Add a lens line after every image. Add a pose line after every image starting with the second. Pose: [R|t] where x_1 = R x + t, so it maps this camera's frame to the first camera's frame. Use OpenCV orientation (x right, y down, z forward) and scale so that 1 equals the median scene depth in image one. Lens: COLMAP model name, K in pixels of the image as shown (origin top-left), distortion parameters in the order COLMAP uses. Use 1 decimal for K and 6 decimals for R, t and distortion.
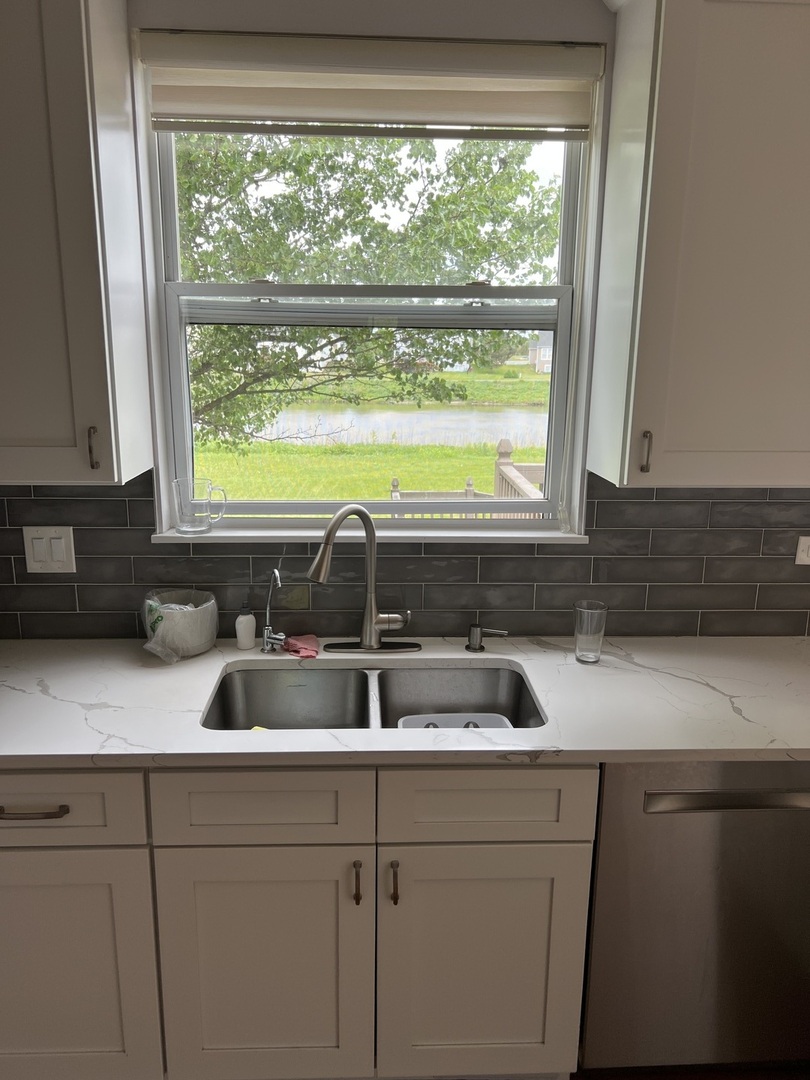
lens RADIAL K [[812.3, 0, 405.6], [0, 812.3, 541.3], [0, 0, 1]] dist [0.046060, 0.006713]
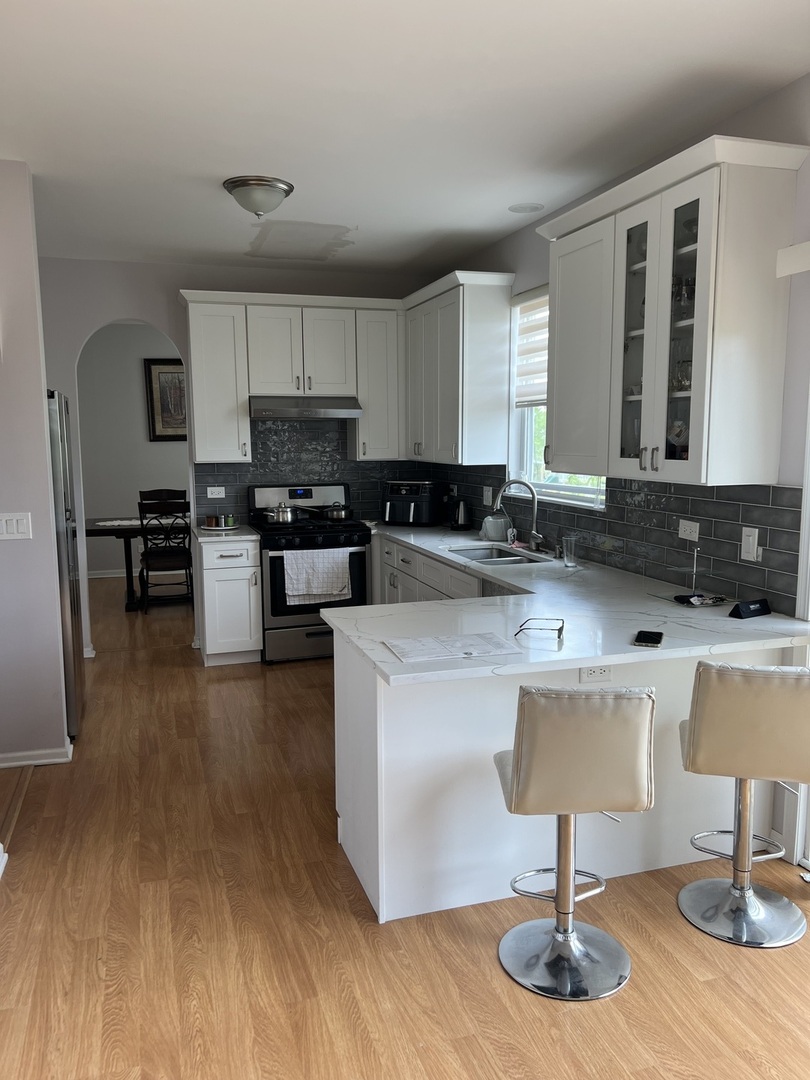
lens RADIAL K [[812.3, 0, 404.0], [0, 812.3, 541.3], [0, 0, 1]] dist [0.046060, 0.006713]
pose [[0.257086, 0.104130, -0.960762, 2.009111], [-0.207581, 0.976922, 0.050336, 0.072506], [0.943831, 0.186496, 0.272769, 0.077429]]
